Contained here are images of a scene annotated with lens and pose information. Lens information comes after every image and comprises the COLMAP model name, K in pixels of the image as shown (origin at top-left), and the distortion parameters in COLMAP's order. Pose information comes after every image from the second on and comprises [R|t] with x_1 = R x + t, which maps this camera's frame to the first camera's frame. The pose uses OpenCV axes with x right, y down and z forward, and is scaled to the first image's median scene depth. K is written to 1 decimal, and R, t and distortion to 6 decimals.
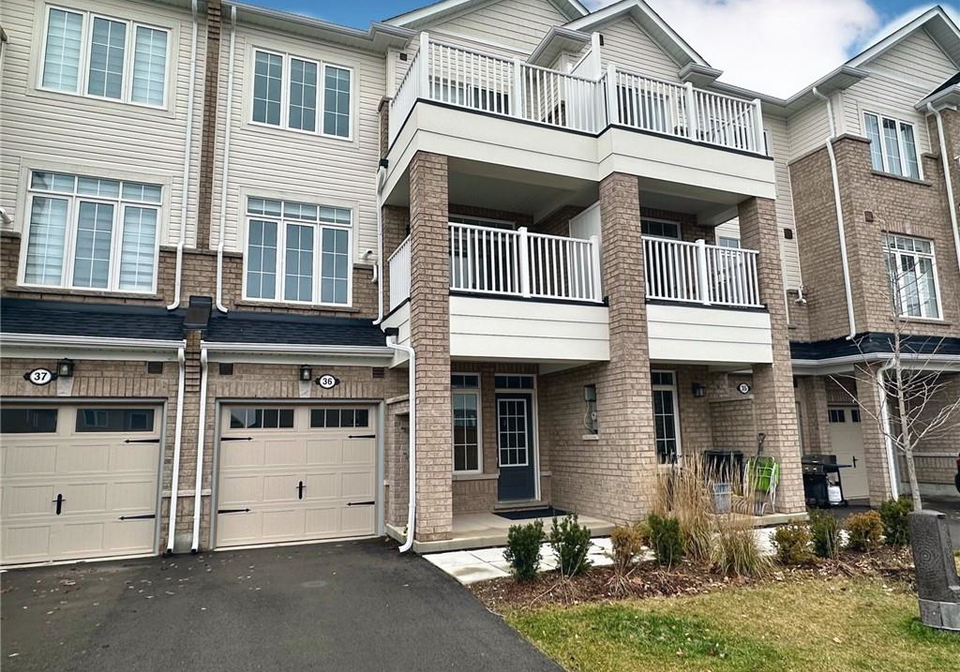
lens RADIAL K [[615.8, 0, 488.4], [0, 615.8, 346.2], [0, 0, 1]] dist [0.003242, -0.006620]
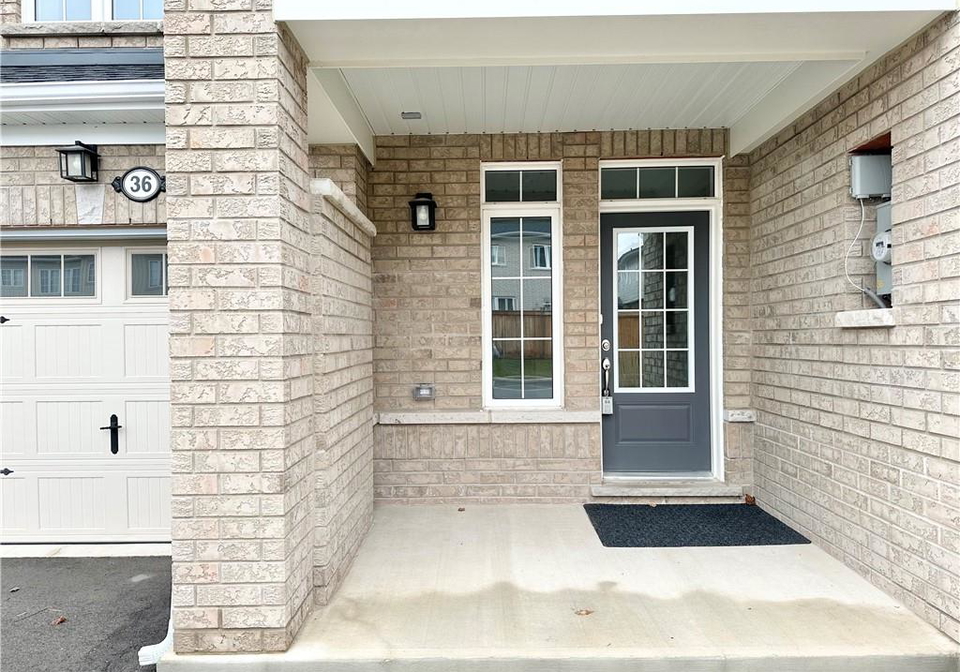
lens RADIAL K [[672.6, 0, 482.7], [0, 672.6, 345.8], [0, 0, 1]] dist [0.060687, -0.021049]
pose [[0.915722, 0.015861, -0.401500, 0.134236], [0.052280, 0.986024, 0.158190, 0.101738], [0.398397, -0.165849, 0.902094, 0.644509]]
